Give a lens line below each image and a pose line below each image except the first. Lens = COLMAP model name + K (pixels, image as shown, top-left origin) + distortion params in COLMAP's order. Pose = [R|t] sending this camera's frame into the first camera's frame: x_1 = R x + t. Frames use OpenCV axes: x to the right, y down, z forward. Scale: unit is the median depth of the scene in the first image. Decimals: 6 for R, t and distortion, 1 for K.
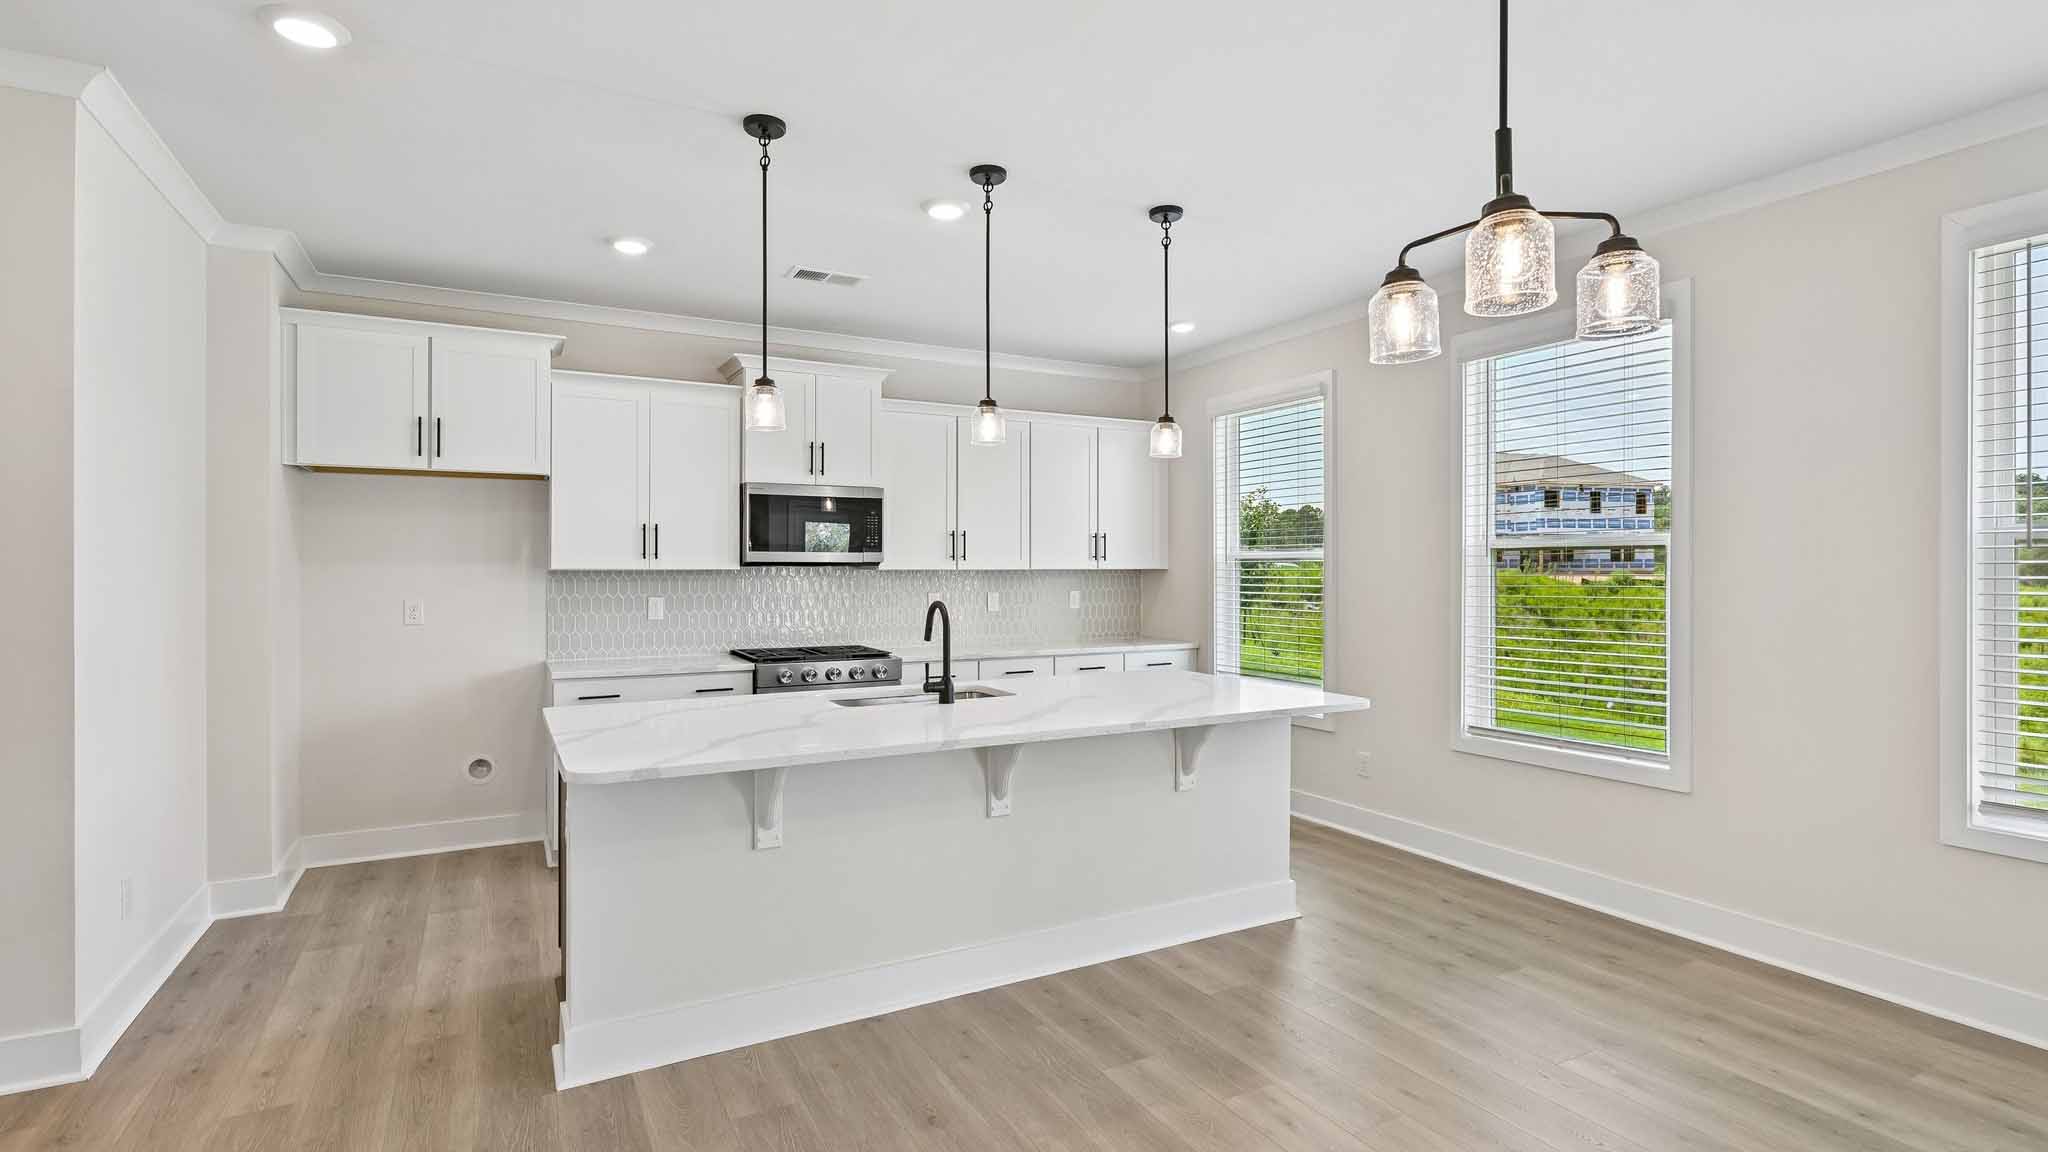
lens RADIAL K [[992.7, 0, 1019.2], [0, 992.7, 565.4], [0, 0, 1]] dist [0.000503, -0.000313]
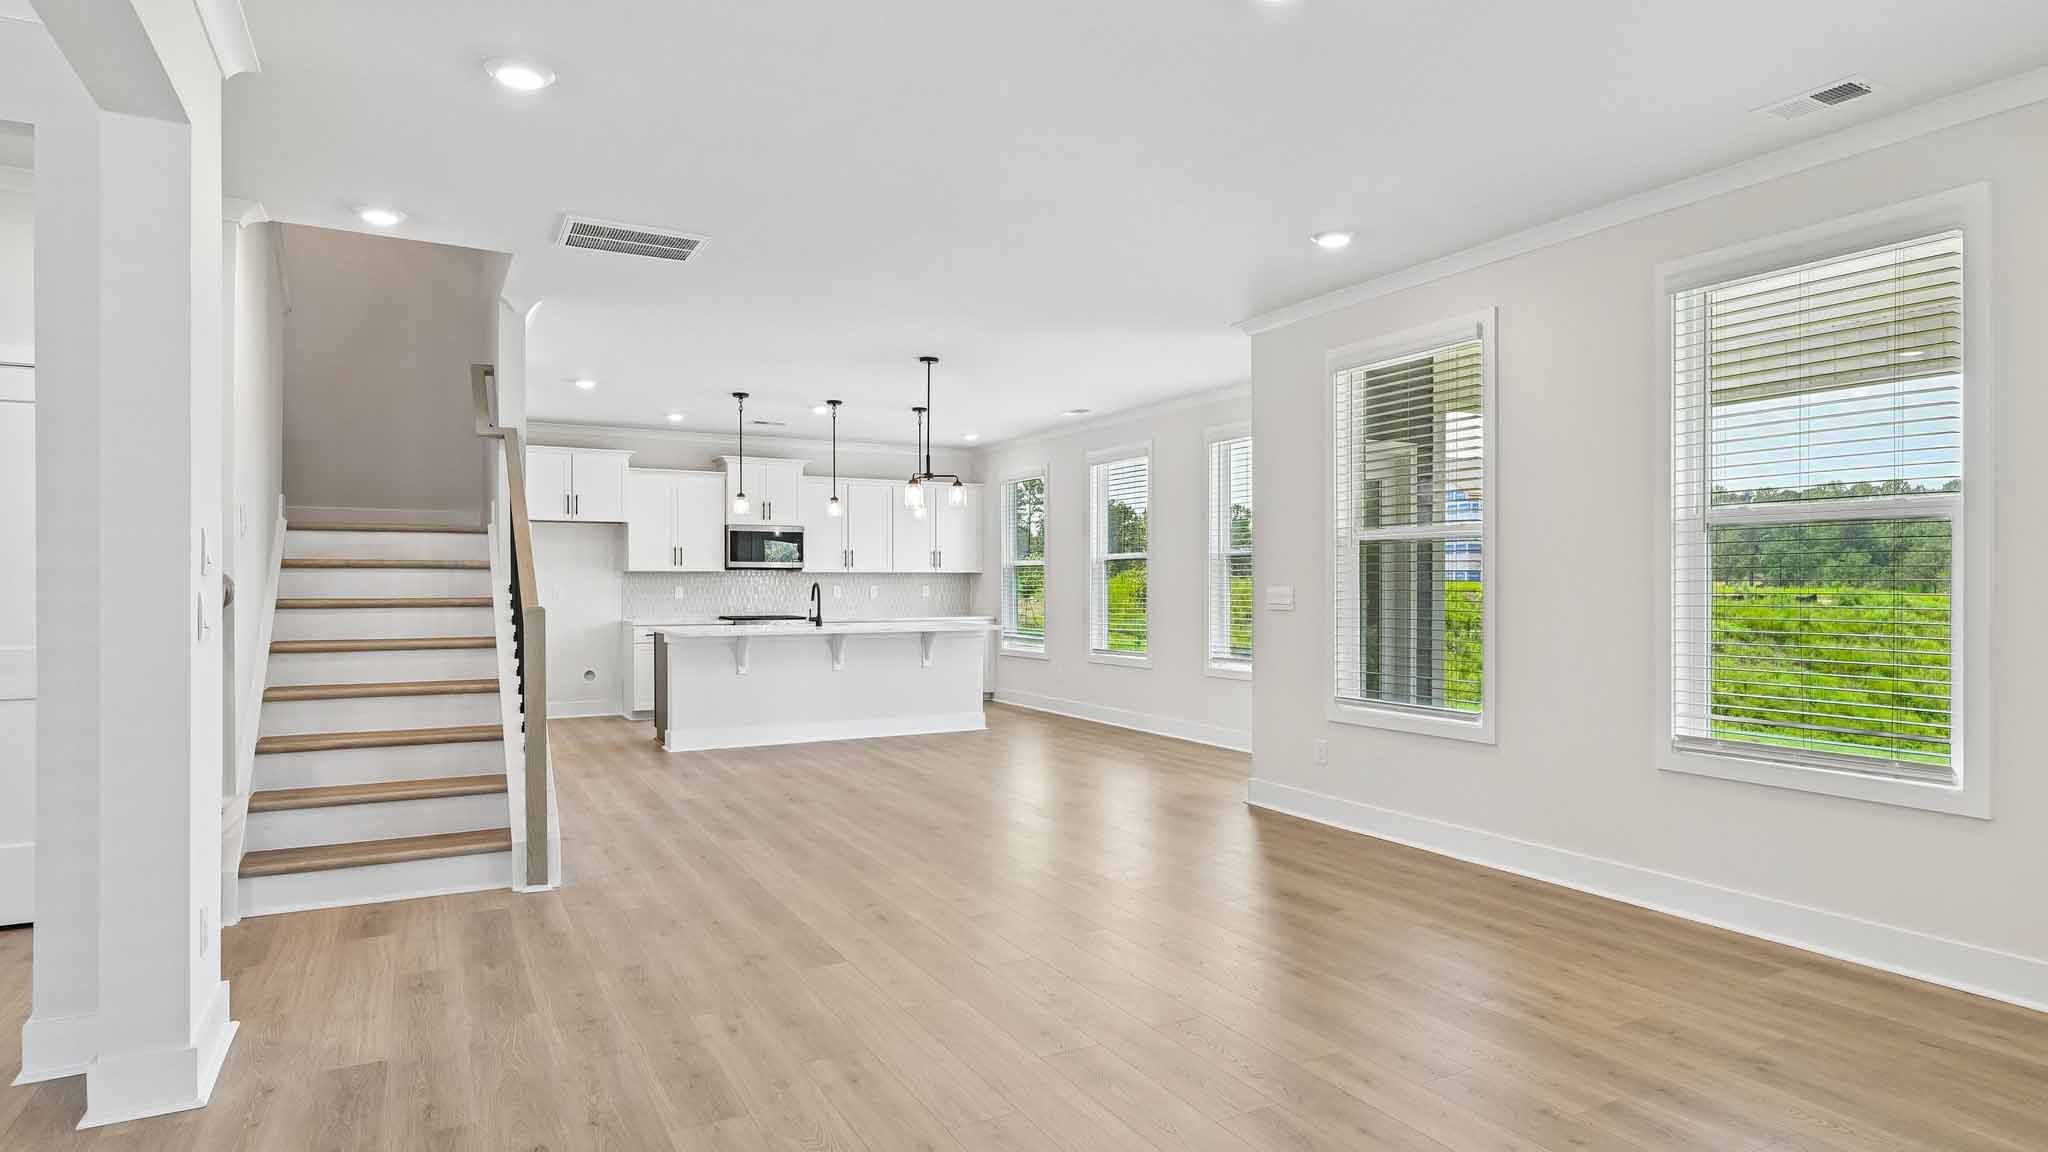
lens RADIAL K [[1173.7, 0, 1049.5], [0, 1173.7, 584.1], [0, 0, 1]] dist [-0.004682, -0.000934]
pose [[0.999871, -0.000575, 0.016025, 0.288769], [0.000514, 0.999993, 0.003787, 0.020041], [-0.016027, -0.003778, 0.999864, -1.197327]]
